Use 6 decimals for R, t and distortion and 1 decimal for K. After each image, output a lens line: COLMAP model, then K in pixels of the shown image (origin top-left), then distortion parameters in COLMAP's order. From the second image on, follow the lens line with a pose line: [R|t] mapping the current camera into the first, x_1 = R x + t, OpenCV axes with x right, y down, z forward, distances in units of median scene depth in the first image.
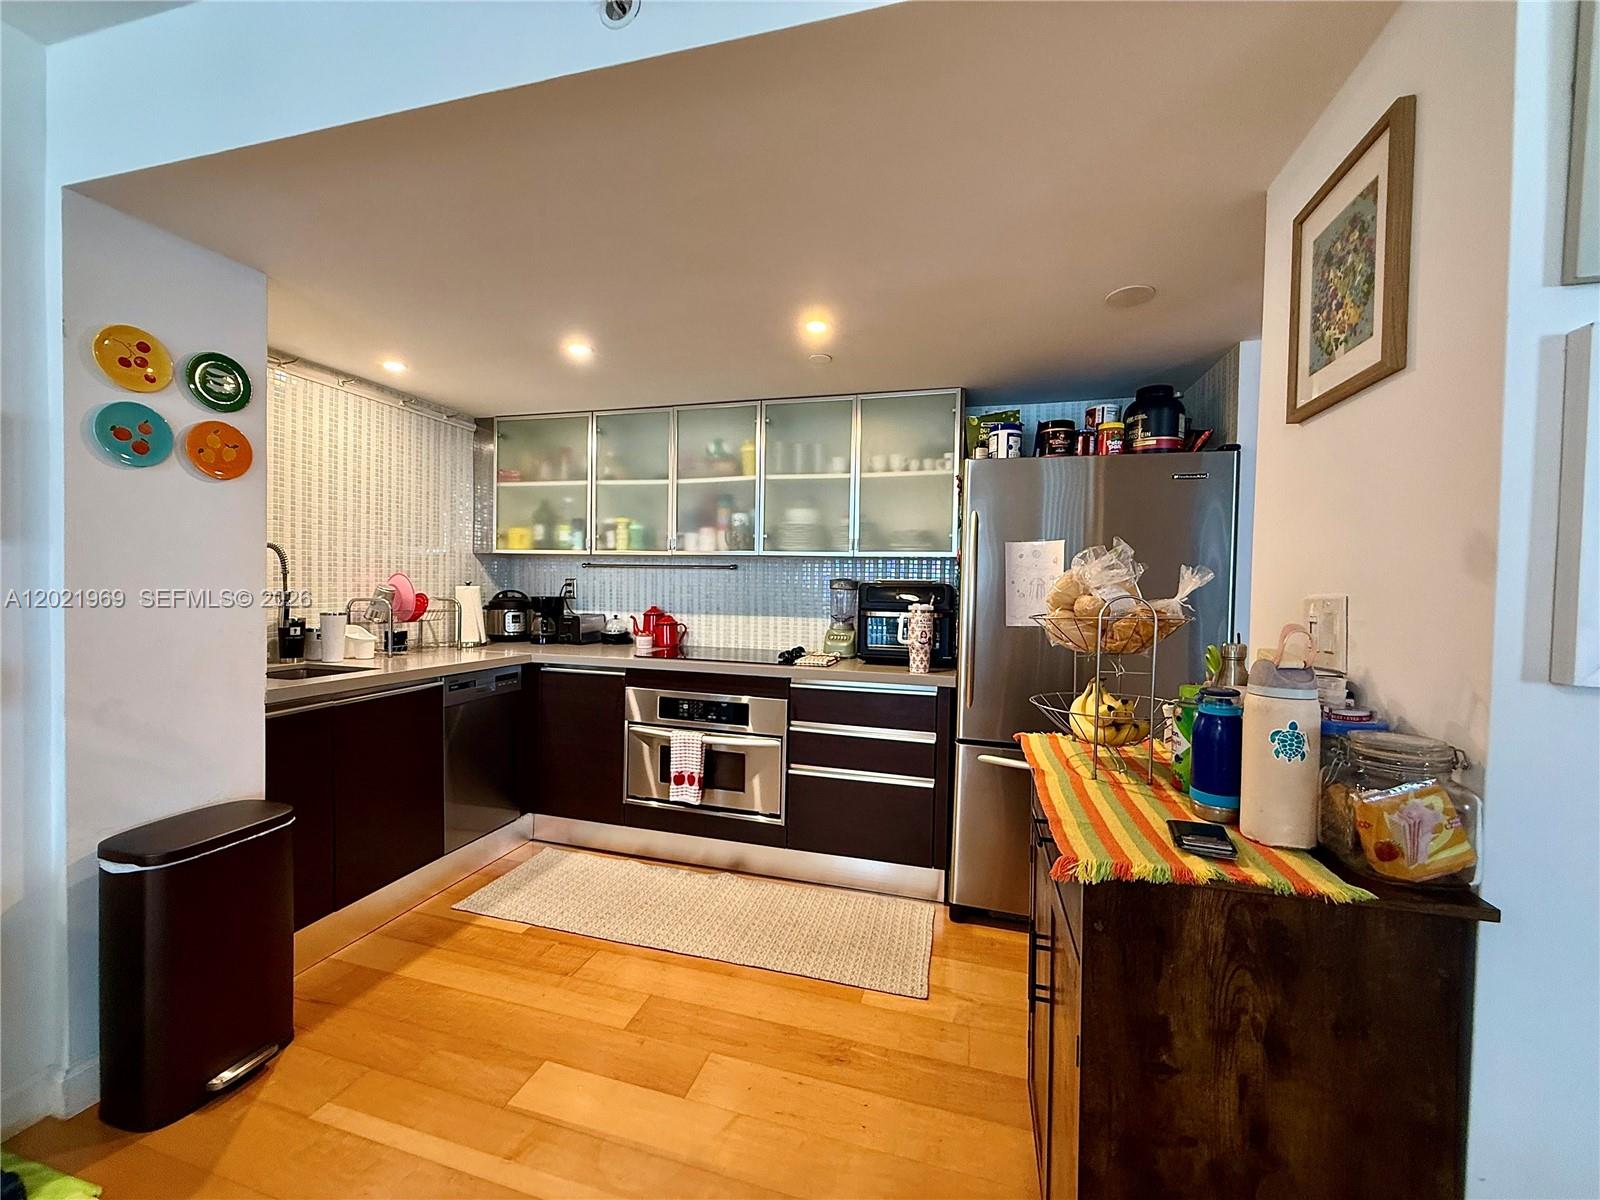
lens RADIAL K [[636.6, 0, 795.0], [0, 636.6, 597.0], [0, 0, 1]] dist [-0.001633, 0.001081]
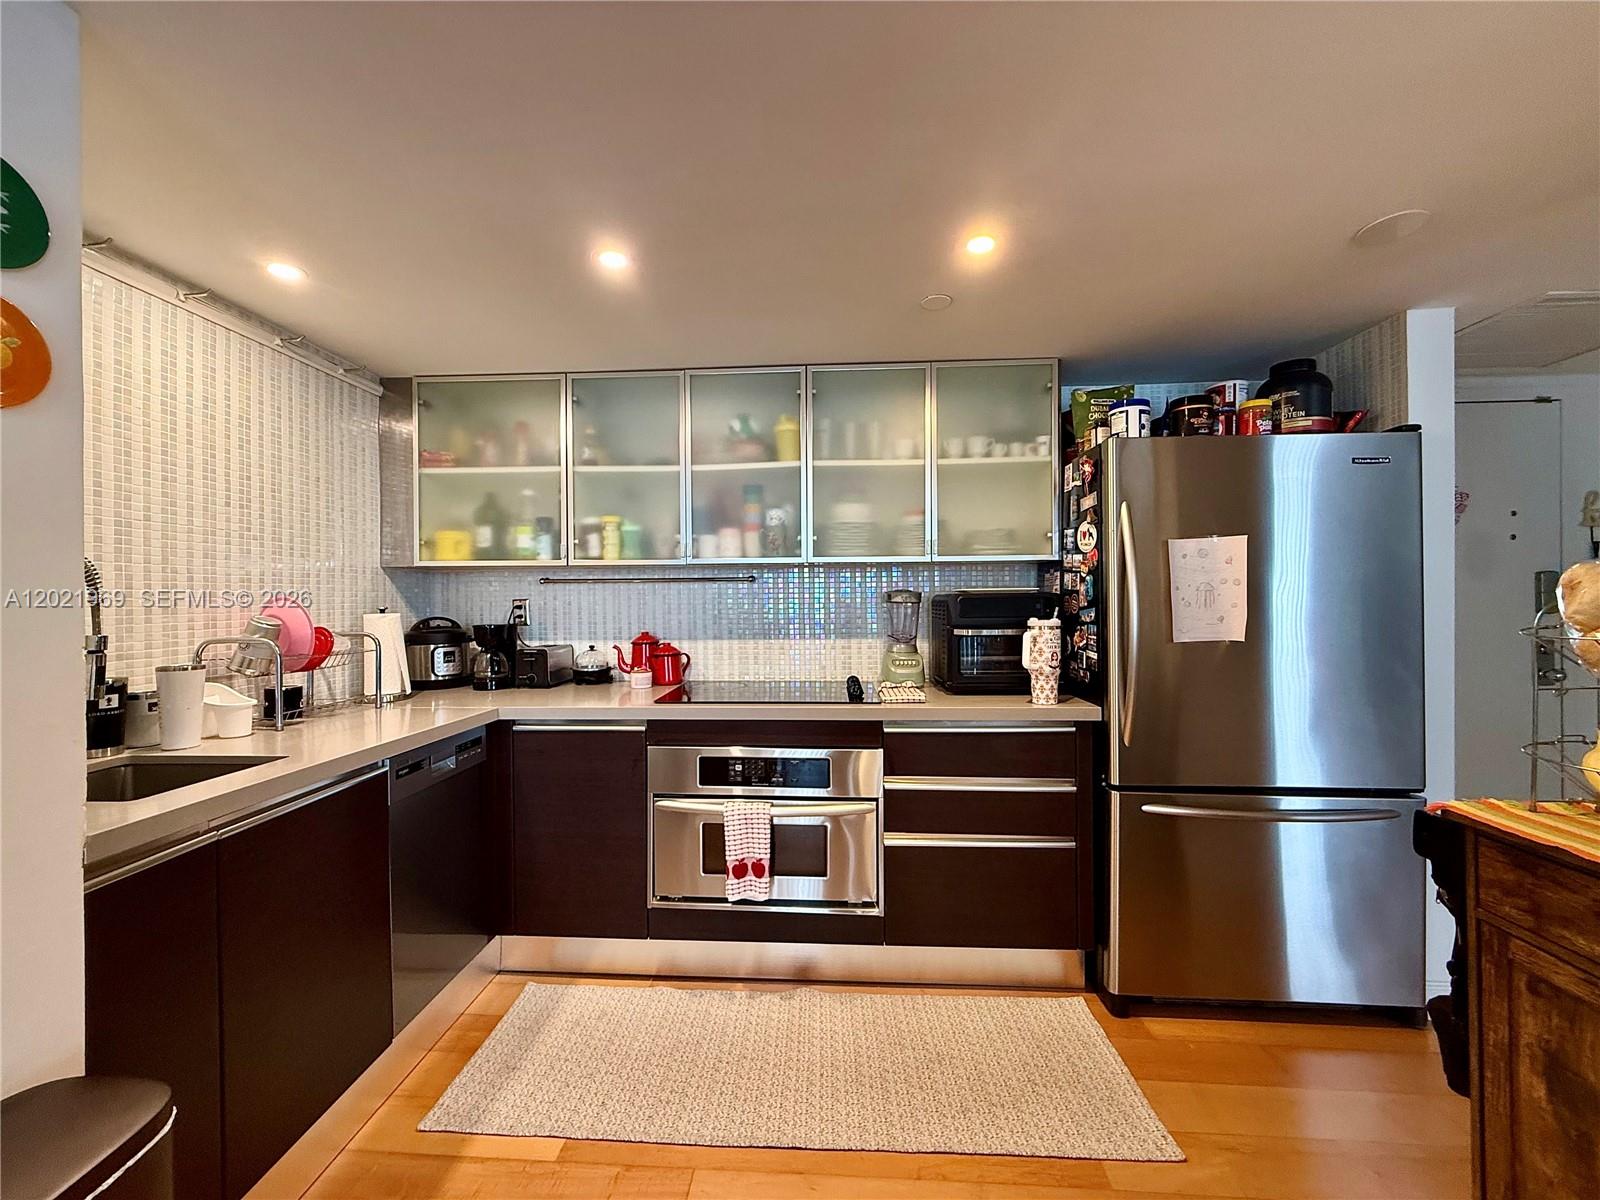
lens RADIAL K [[636.6, 0, 793.2], [0, 636.6, 596.7], [0, 0, 1]] dist [-0.001633, 0.001081]
pose [[0.976174, -0.026386, 0.215379, -0.267539], [0.030986, 0.999358, -0.018011, -0.010982], [-0.214766, 0.024256, 0.976364, 0.265143]]
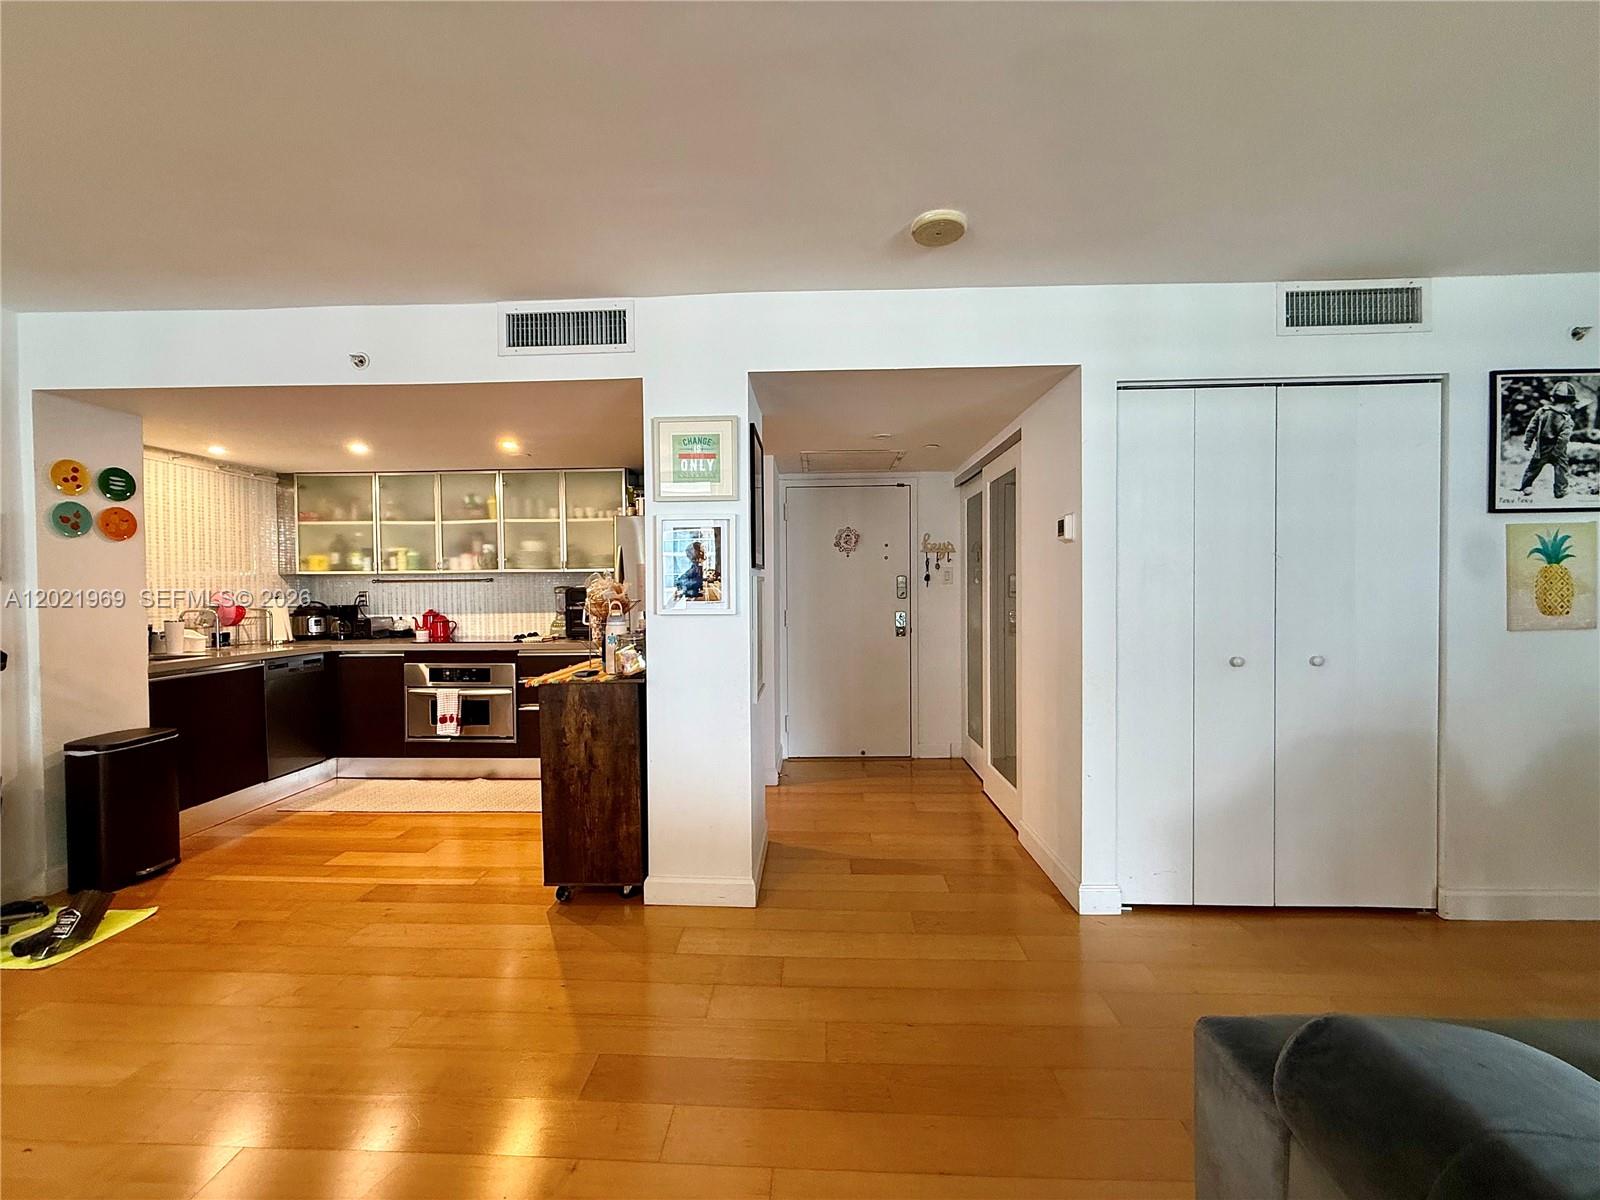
lens RADIAL K [[636.6, 0, 794.9], [0, 636.6, 596.8], [0, 0, 1]] dist [-0.001633, 0.001081]
pose [[0.971869, -0.032004, 0.233336, 0.292318], [0.032775, 0.999463, 0.000576, 0.015487], [-0.233229, 0.007088, 0.972396, -0.691551]]
